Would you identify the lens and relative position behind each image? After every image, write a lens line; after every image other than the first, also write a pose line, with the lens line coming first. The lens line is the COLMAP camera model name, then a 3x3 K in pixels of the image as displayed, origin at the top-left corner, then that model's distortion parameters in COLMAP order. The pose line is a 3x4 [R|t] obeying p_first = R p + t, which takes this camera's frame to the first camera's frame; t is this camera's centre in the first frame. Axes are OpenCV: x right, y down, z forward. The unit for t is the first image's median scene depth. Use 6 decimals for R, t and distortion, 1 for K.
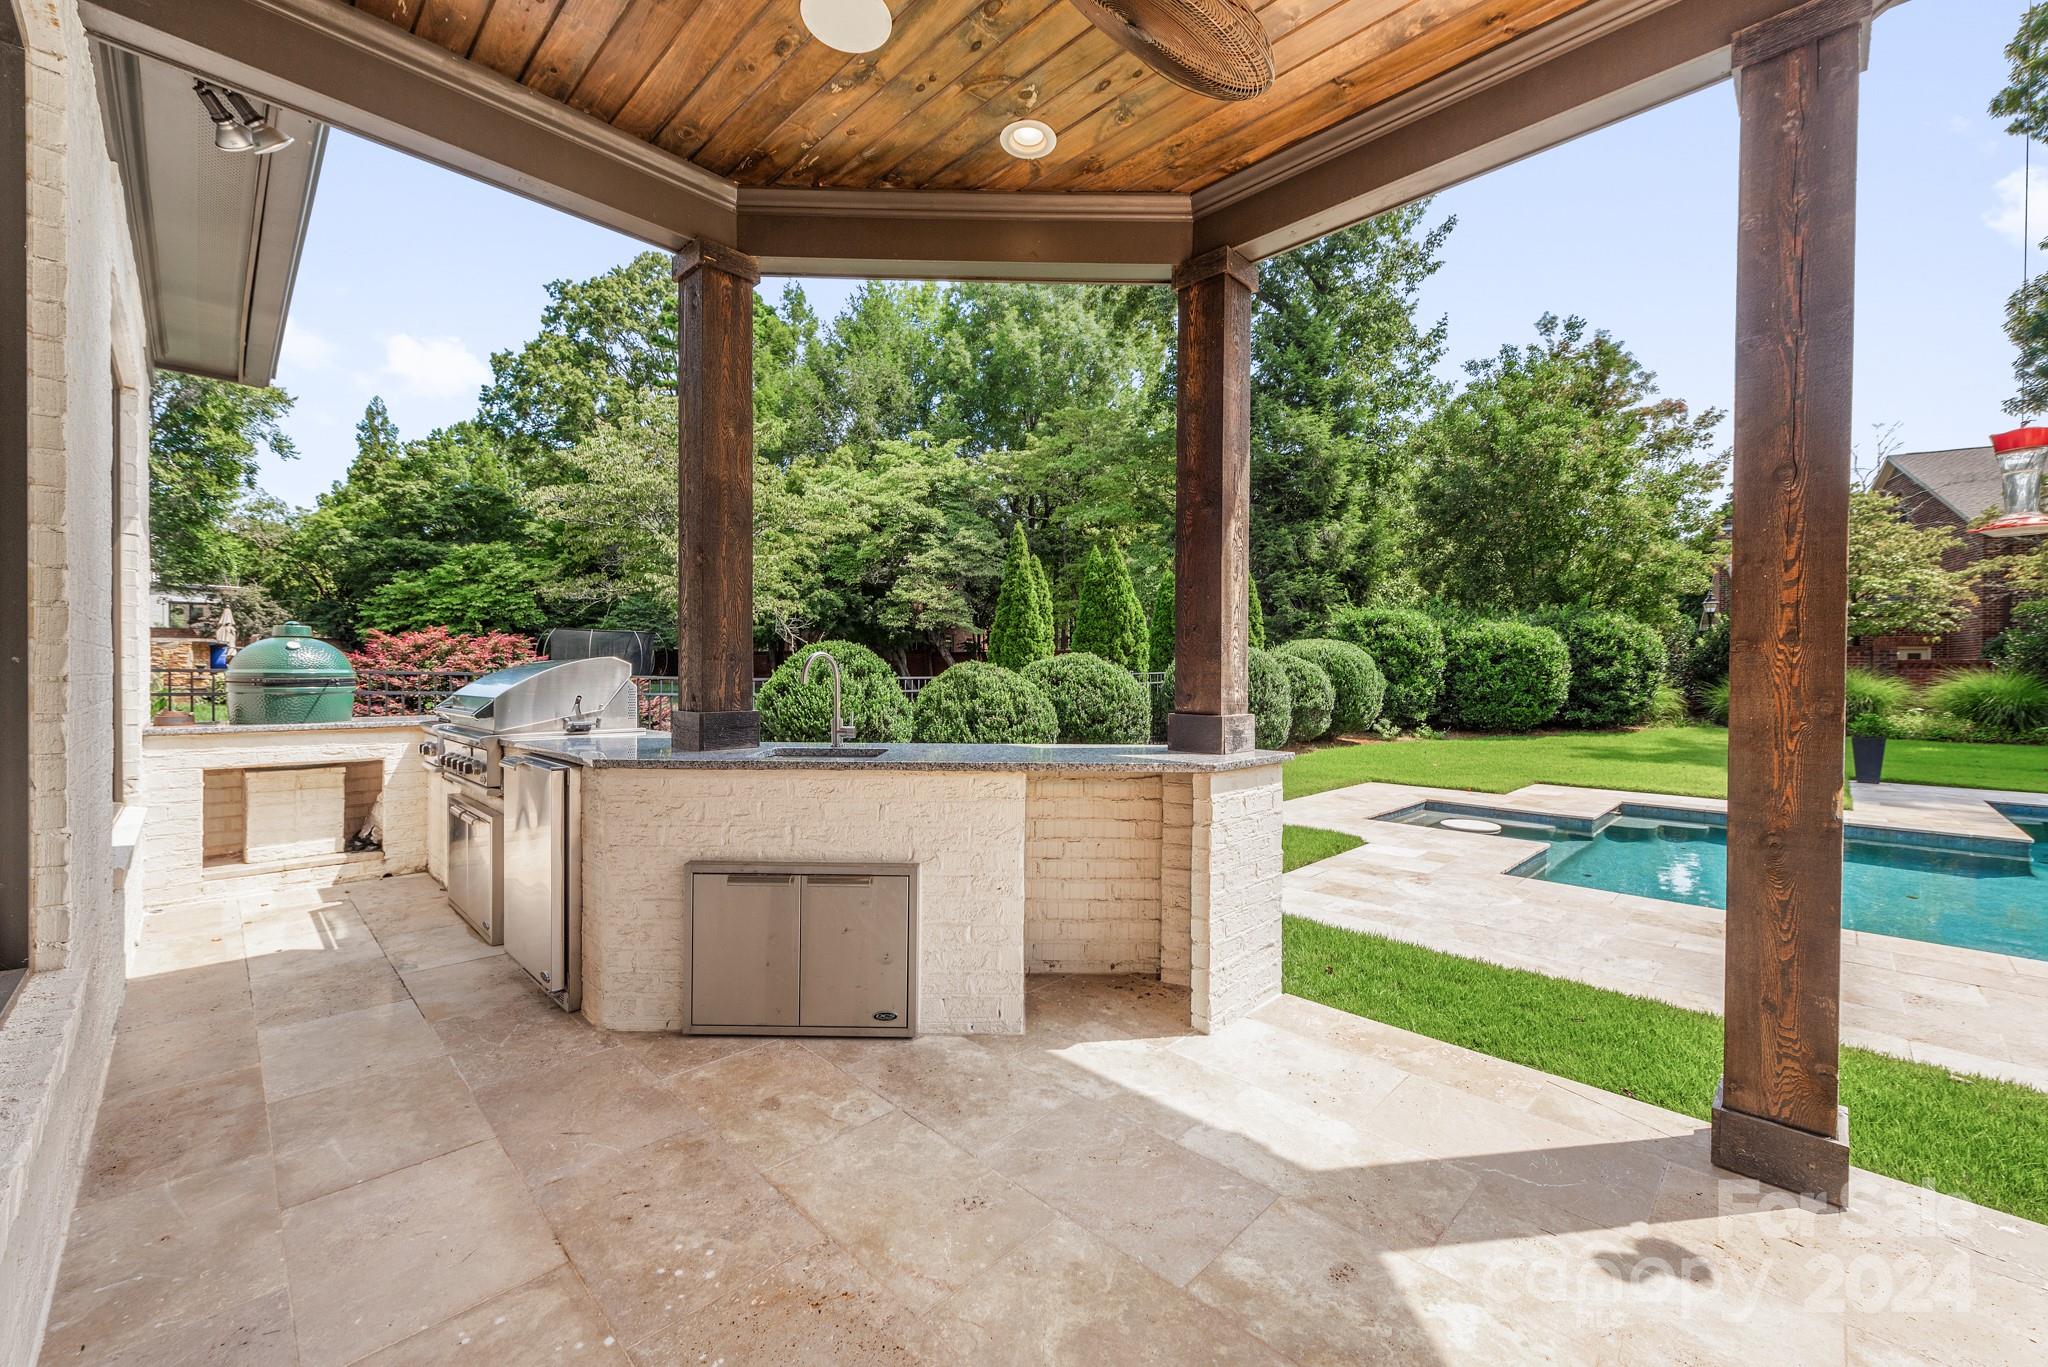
lens RADIAL K [[799.2, 0, 1026.6], [0, 799.2, 683.8], [0, 0, 1]] dist [0.010145, -0.000971]
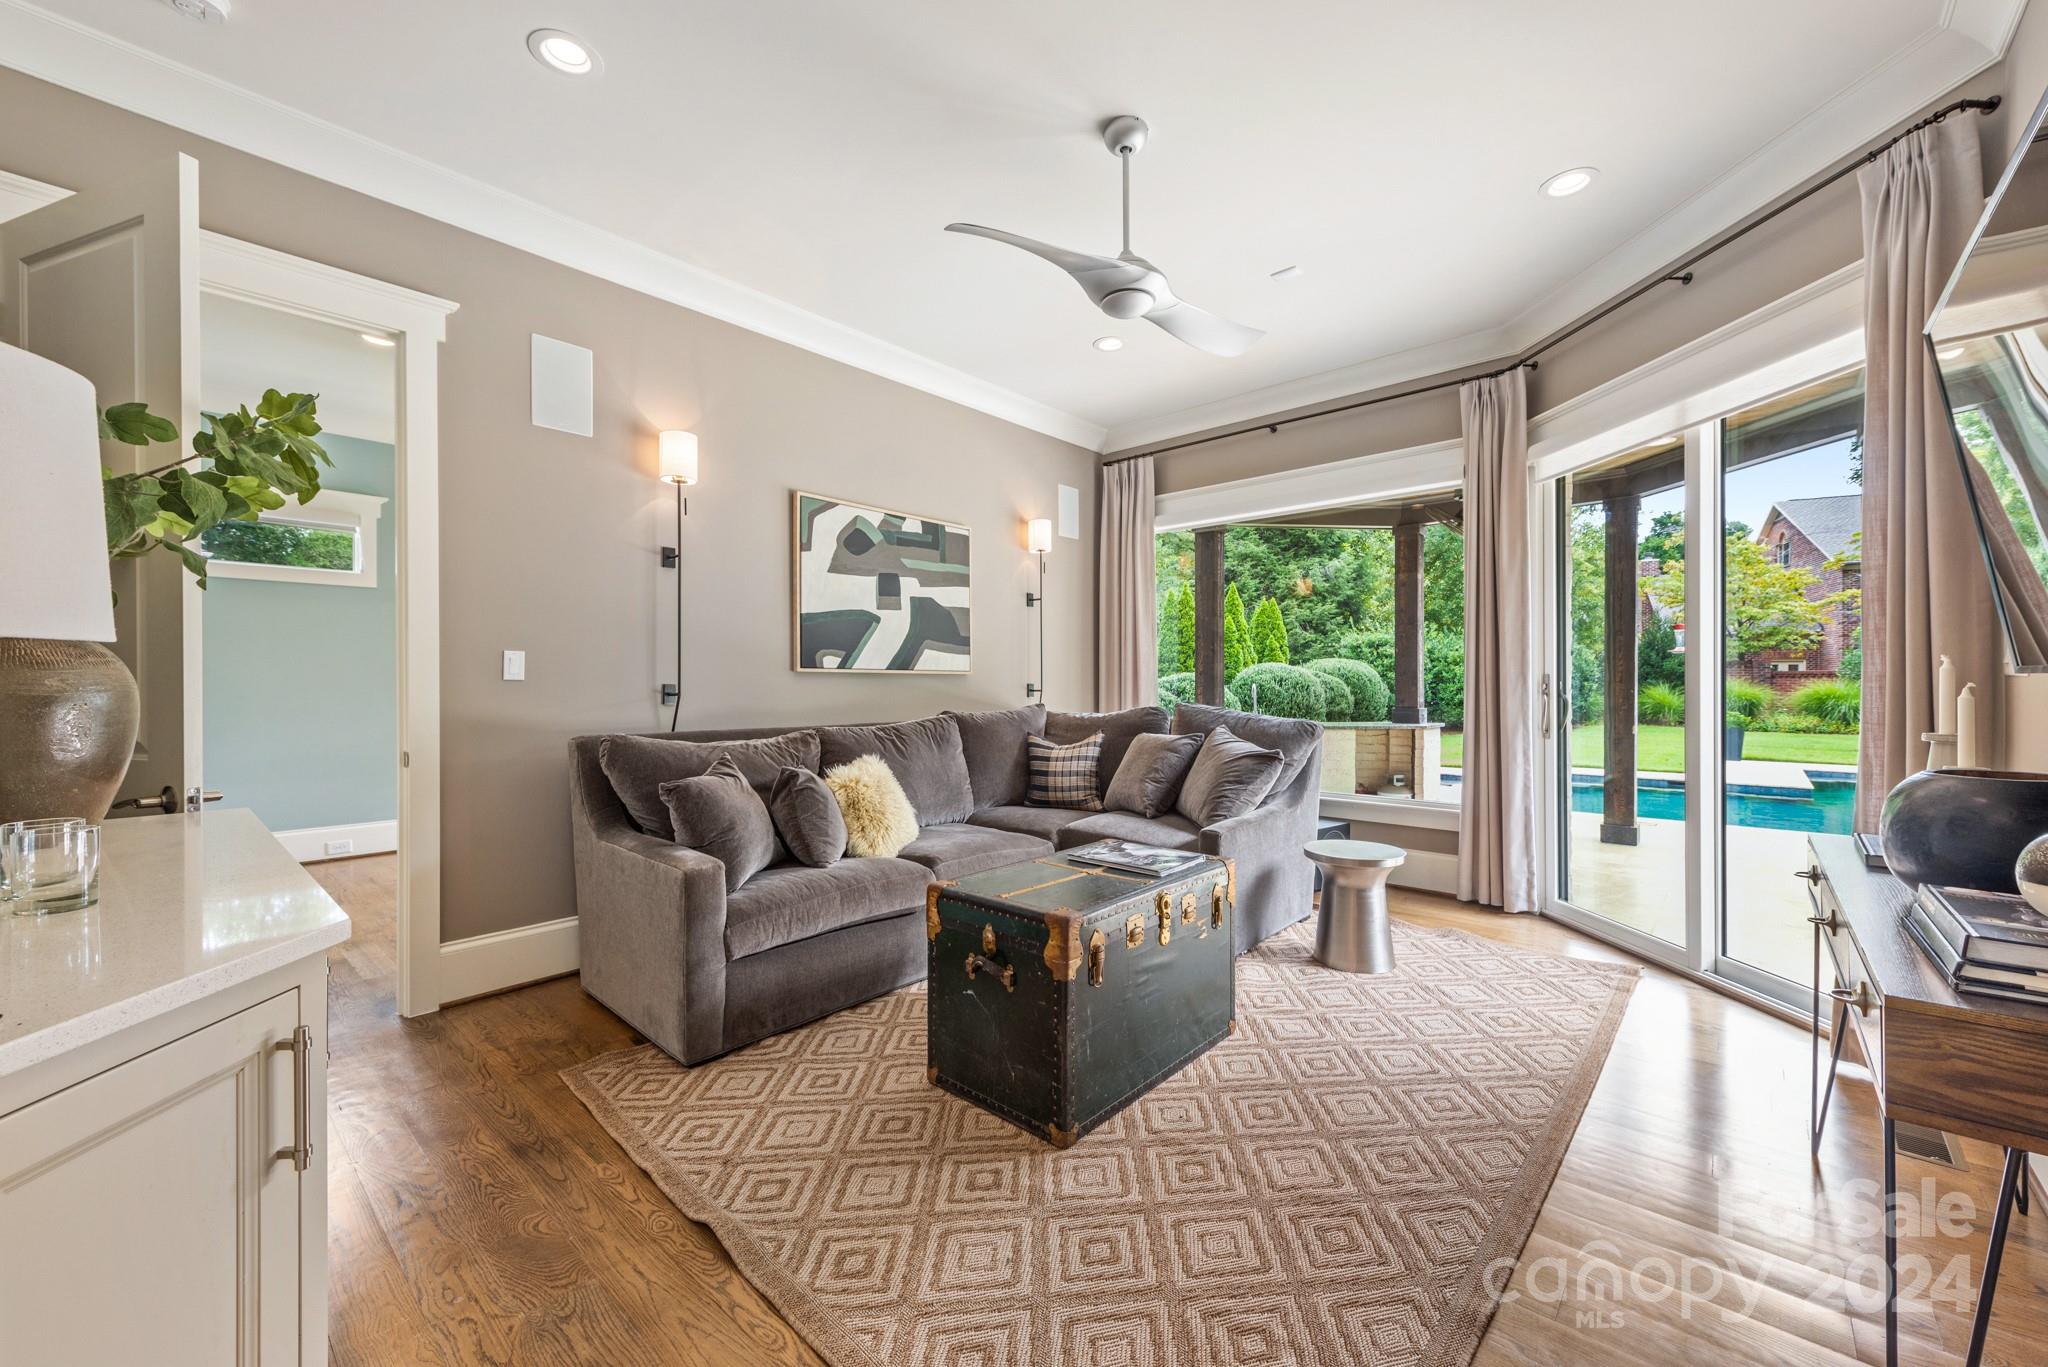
lens RADIAL K [[799.2, 0, 1036.5], [0, 799.2, 680.2], [0, 0, 1]] dist [0.010145, -0.000971]
pose [[0.998346, -0.006587, 0.057115, -0.171130], [0.007660, 0.999798, -0.018596, -0.001287], [-0.056981, 0.019003, 0.998194, -0.224702]]
